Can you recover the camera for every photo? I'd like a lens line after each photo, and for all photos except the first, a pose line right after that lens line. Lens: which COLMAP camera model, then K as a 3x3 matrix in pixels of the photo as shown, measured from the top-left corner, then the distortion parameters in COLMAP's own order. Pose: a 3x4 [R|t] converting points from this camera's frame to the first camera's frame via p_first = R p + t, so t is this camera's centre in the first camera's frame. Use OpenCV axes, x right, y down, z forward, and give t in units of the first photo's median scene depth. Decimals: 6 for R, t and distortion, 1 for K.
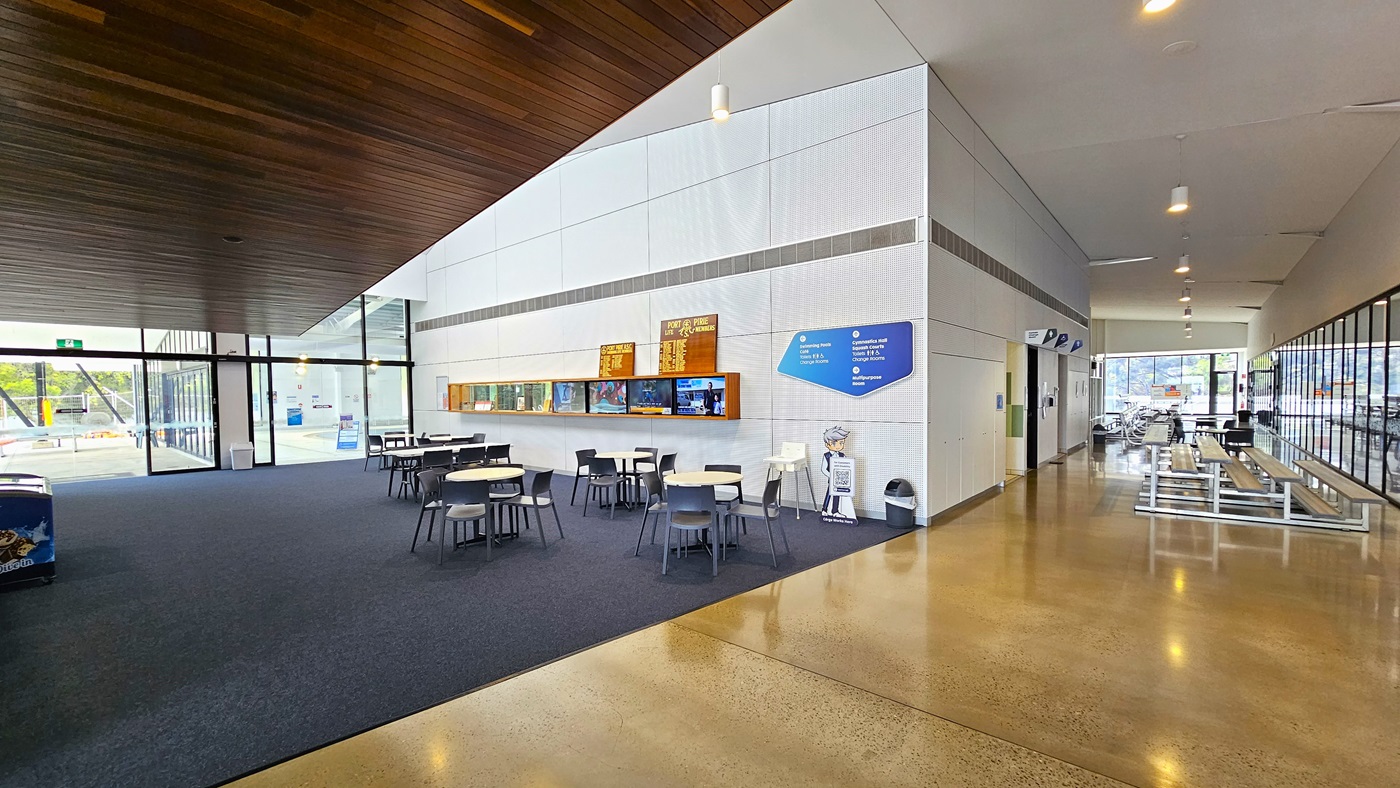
lens RADIAL K [[572.2, 0, 696.3], [0, 572.2, 412.4], [0, 0, 1]] dist [-0.002147, -0.000363]
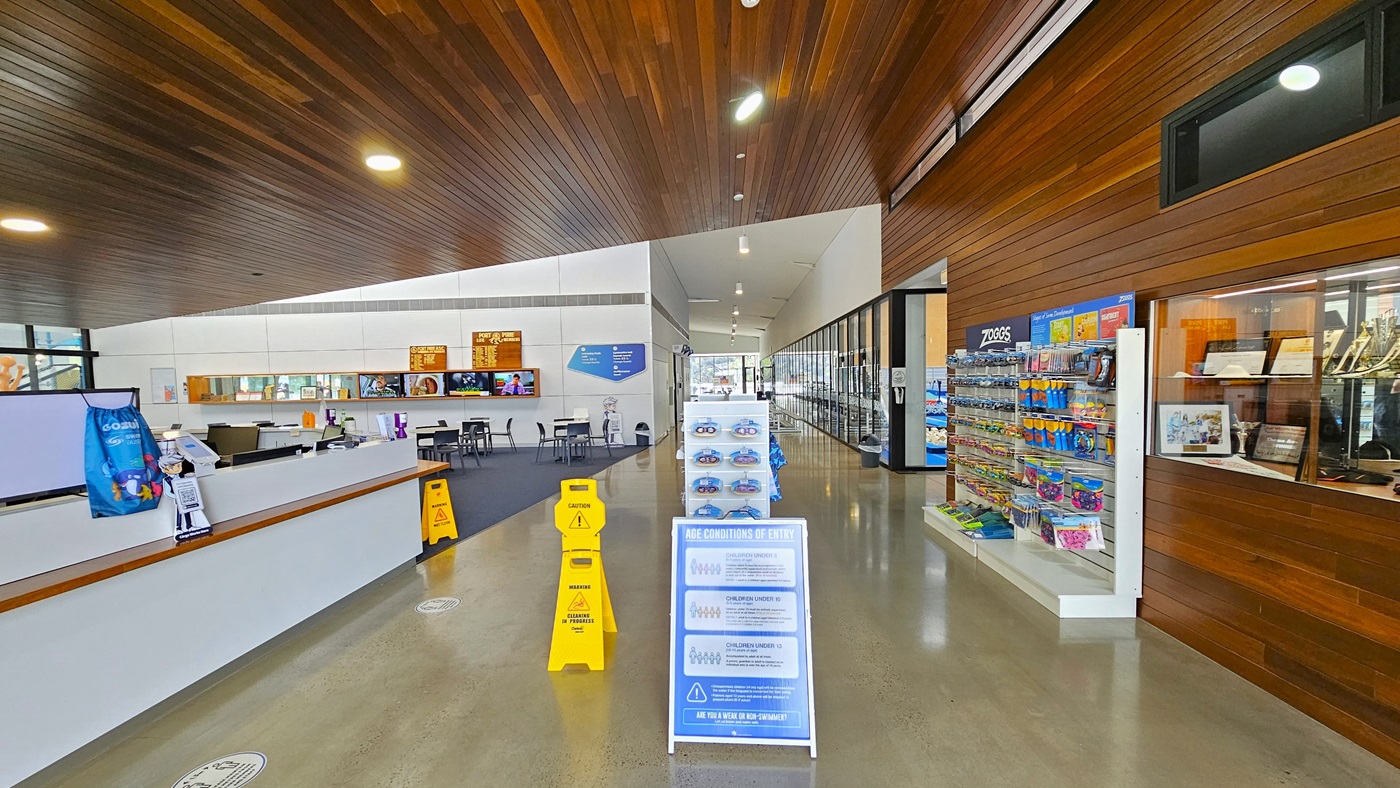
lens RADIAL K [[572.2, 0, 696.3], [0, 572.2, 412.4], [0, 0, 1]] dist [-0.002147, -0.000363]
pose [[0.789782, -0.041767, 0.611964, -0.517156], [0.033517, 0.999127, 0.024935, 0.027569], [-0.612471, 0.000818, 0.790493, -0.503358]]
